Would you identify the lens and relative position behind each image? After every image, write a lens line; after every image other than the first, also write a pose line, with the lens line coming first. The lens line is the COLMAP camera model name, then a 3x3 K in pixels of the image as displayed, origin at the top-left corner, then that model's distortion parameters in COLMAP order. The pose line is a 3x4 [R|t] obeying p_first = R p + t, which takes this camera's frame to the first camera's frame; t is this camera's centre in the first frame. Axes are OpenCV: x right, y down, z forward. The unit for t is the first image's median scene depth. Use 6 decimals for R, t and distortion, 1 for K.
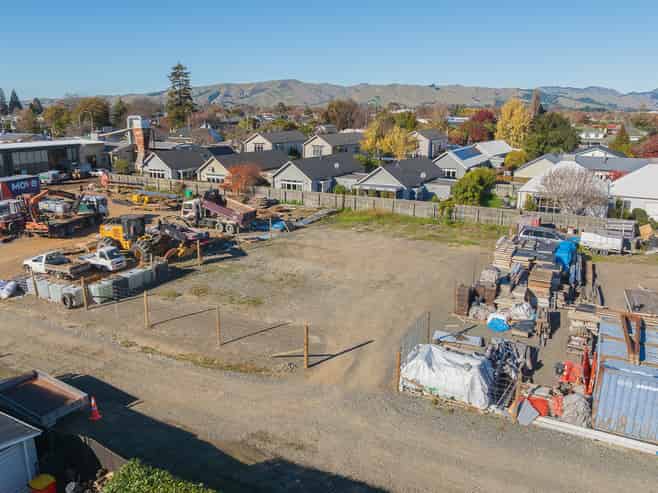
lens RADIAL K [[518.7, 0, 359.2], [0, 518.7, 206.5], [0, 0, 1]] dist [-0.030249, -0.004845]
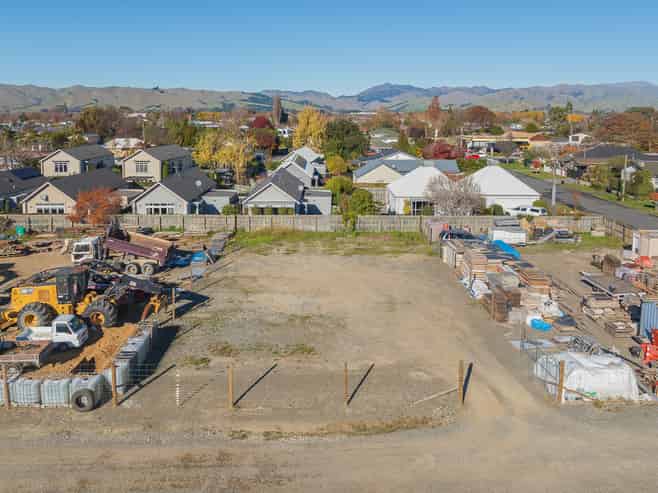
lens RADIAL K [[517.2, 0, 344.3], [0, 517.2, 247.5], [0, 0, 1]] dist [-0.044863, 0.000314]
pose [[0.892907, -0.114284, 0.435496, -0.269815], [0.084603, 0.992608, 0.087019, -0.030150], [-0.442222, -0.040856, 0.895975, 0.106927]]
